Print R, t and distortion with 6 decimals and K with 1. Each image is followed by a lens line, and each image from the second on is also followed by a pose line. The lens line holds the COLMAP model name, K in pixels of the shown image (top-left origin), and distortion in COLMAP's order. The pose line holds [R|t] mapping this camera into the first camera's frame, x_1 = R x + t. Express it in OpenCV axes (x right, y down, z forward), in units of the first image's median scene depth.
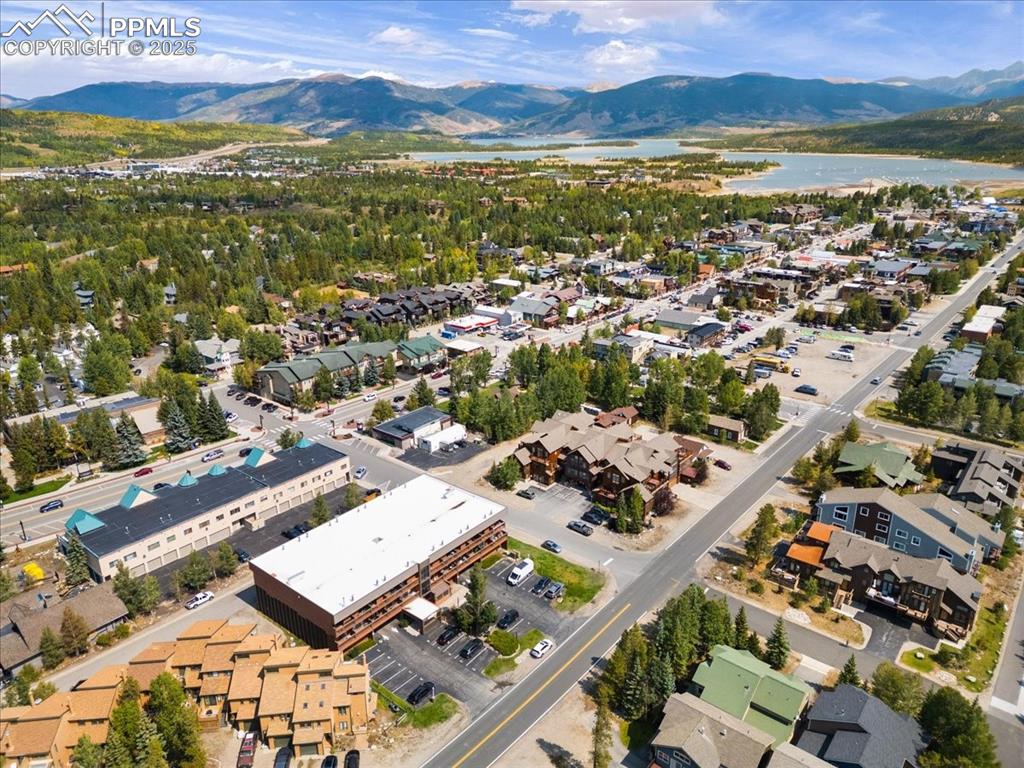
lens RADIAL K [[733.1, 0, 512.0], [0, 733.1, 384.0], [0, 0, 1]] dist [0.092066, -0.089544]
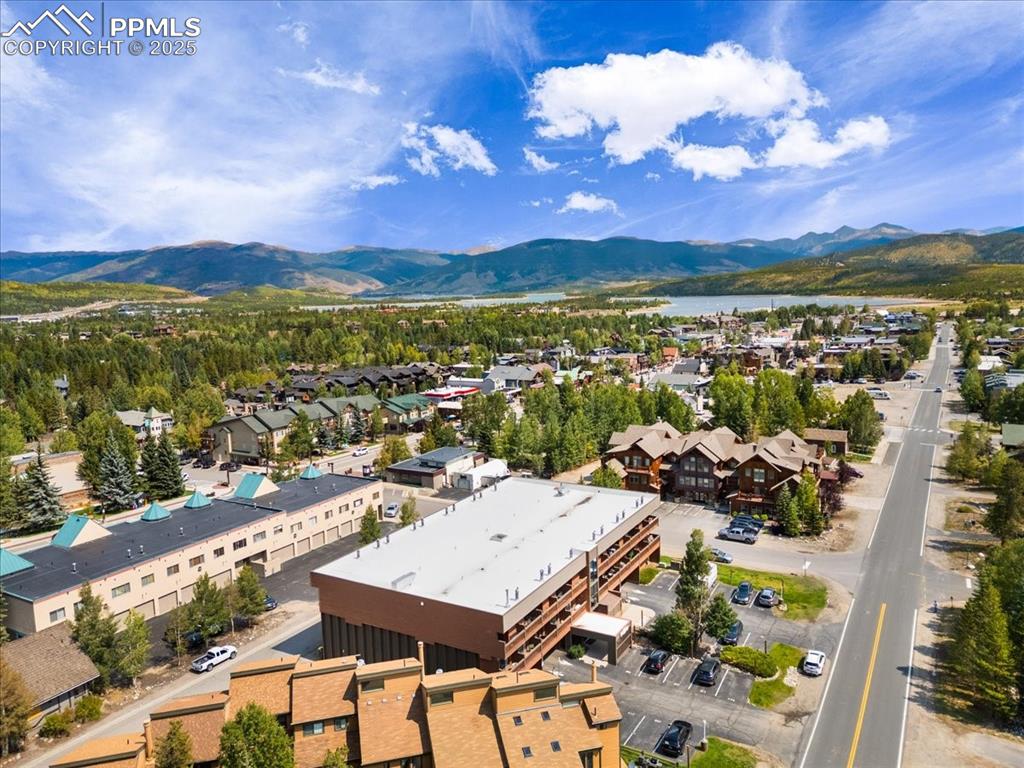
lens RADIAL K [[751.1, 0, 512.0], [0, 751.1, 384.0], [0, 0, 1]] dist [0.072106, -0.057138]
pose [[0.987002, -0.040084, 0.155628, -0.186990], [0.072781, 0.974883, -0.210489, 0.153068], [-0.143282, 0.219080, 0.965129, 0.229625]]
